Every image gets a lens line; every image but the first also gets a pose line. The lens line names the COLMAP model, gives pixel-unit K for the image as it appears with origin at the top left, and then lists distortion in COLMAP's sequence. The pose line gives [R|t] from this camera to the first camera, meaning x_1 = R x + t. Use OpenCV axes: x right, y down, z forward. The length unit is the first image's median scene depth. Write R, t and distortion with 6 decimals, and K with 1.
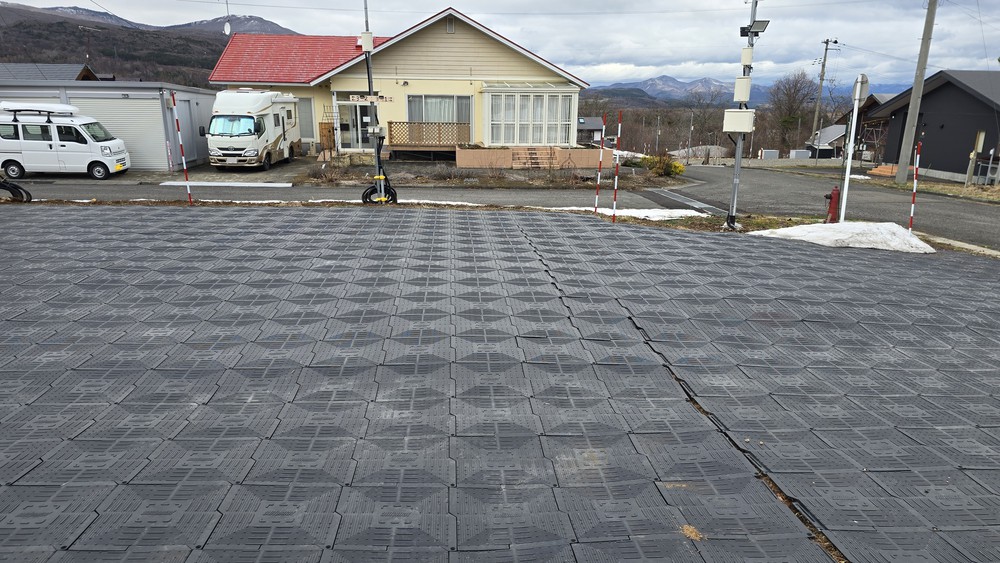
lens RADIAL K [[689.3, 0, 484.0], [0, 689.3, 281.2], [0, 0, 1]] dist [0.089046, -0.101756]
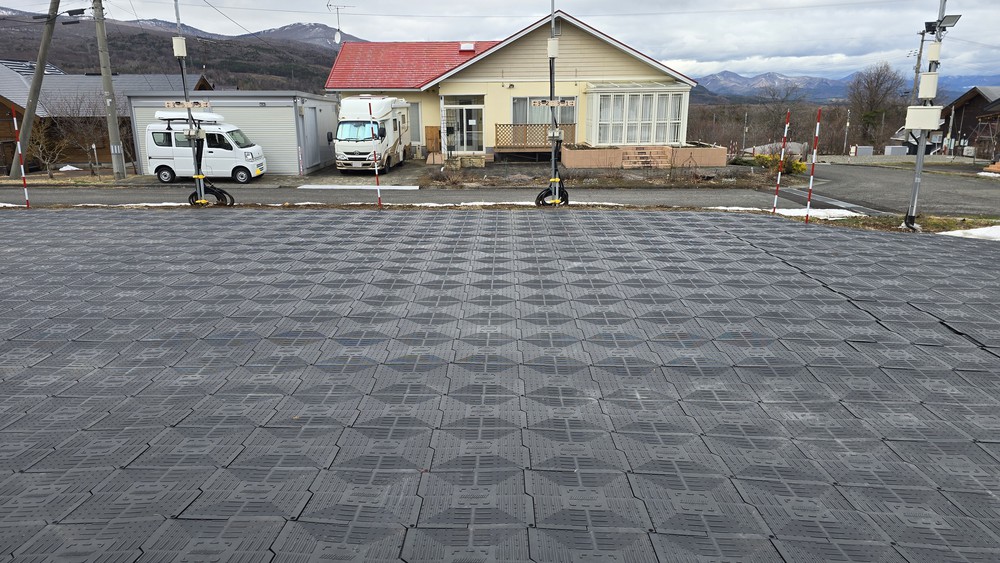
lens RADIAL K [[684.1, 0, 478.7], [0, 684.1, 276.8], [0, 0, 1]] dist [0.087911, -0.094538]
pose [[0.995514, 0.006208, -0.094412, -0.075238], [-0.006682, 0.999967, -0.004705, -0.000593], [0.094380, 0.005315, 0.995522, -0.009056]]
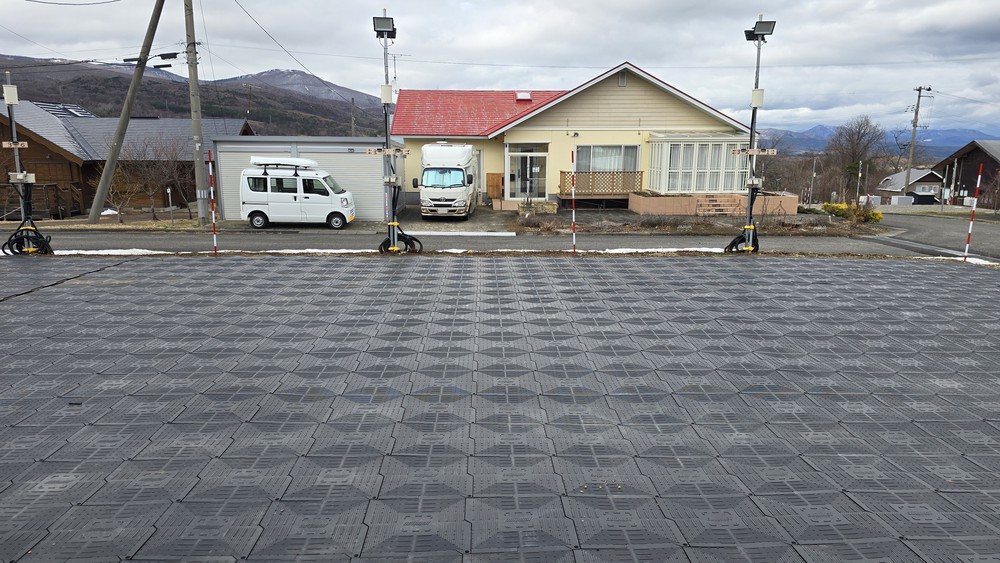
lens RADIAL K [[684.1, 0, 500.0], [0, 684.1, 281.5], [0, 0, 1]] dist [0.109795, -0.135307]
pose [[0.999039, 0.002007, -0.043775, -0.213947], [-0.004799, 0.997954, -0.063757, -0.001637], [0.043558, 0.063906, 0.997005, -0.012946]]
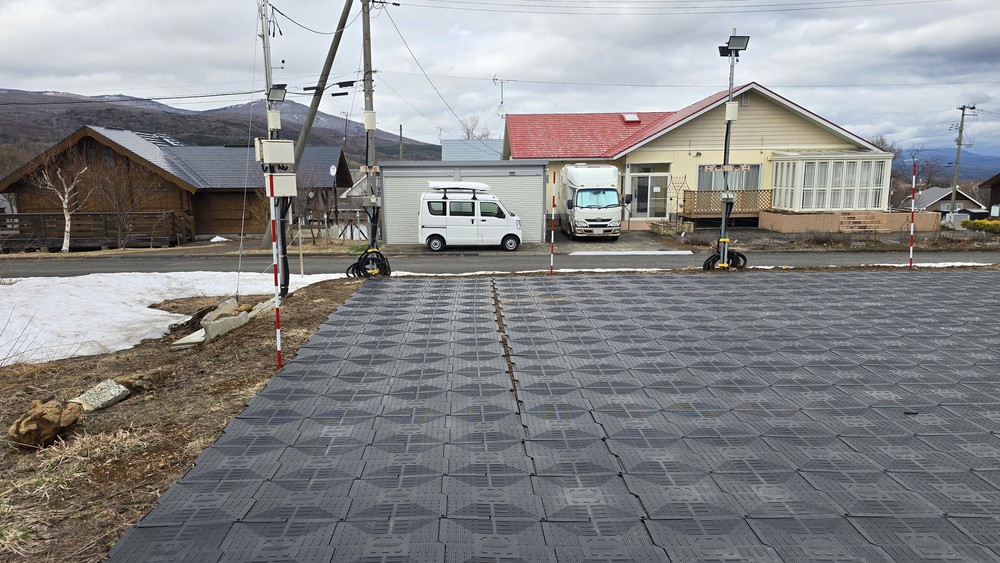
lens RADIAL K [[684.1, 0, 500.0], [0, 684.1, 281.5], [0, 0, 1]] dist [0.109795, -0.135307]
pose [[0.998781, -0.012547, -0.047738, -0.428106], [0.007823, 0.995168, -0.097874, 0.001963], [0.048735, 0.097381, 0.994053, -0.022727]]
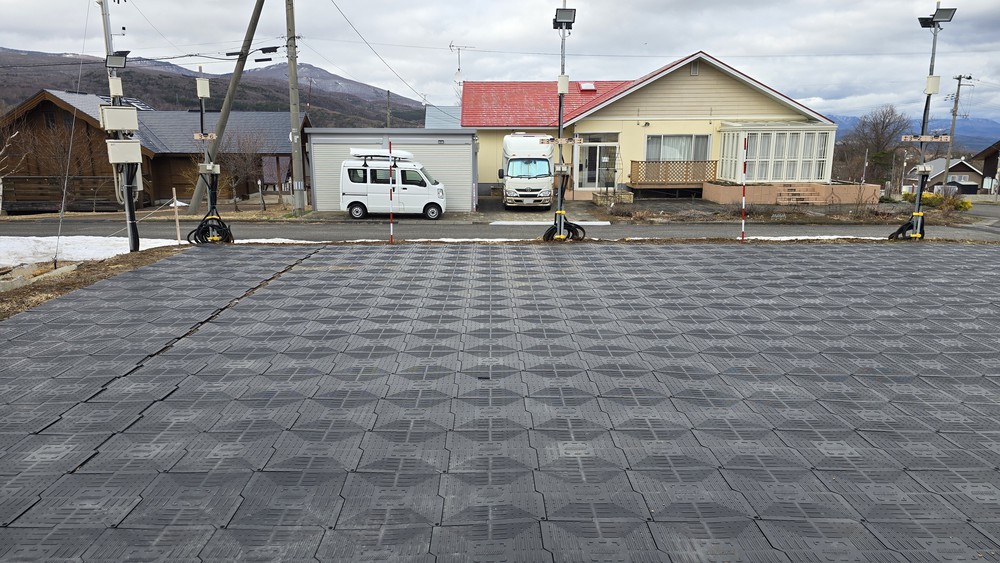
lens RADIAL K [[682.4, 0, 497.3], [0, 682.4, 277.5], [0, 0, 1]] dist [0.105115, -0.124338]
pose [[0.997802, 0.002046, -0.066235, -0.315547], [-0.005828, 0.998360, -0.056950, 0.001900], [0.066010, 0.057211, 0.996178, -0.024142]]
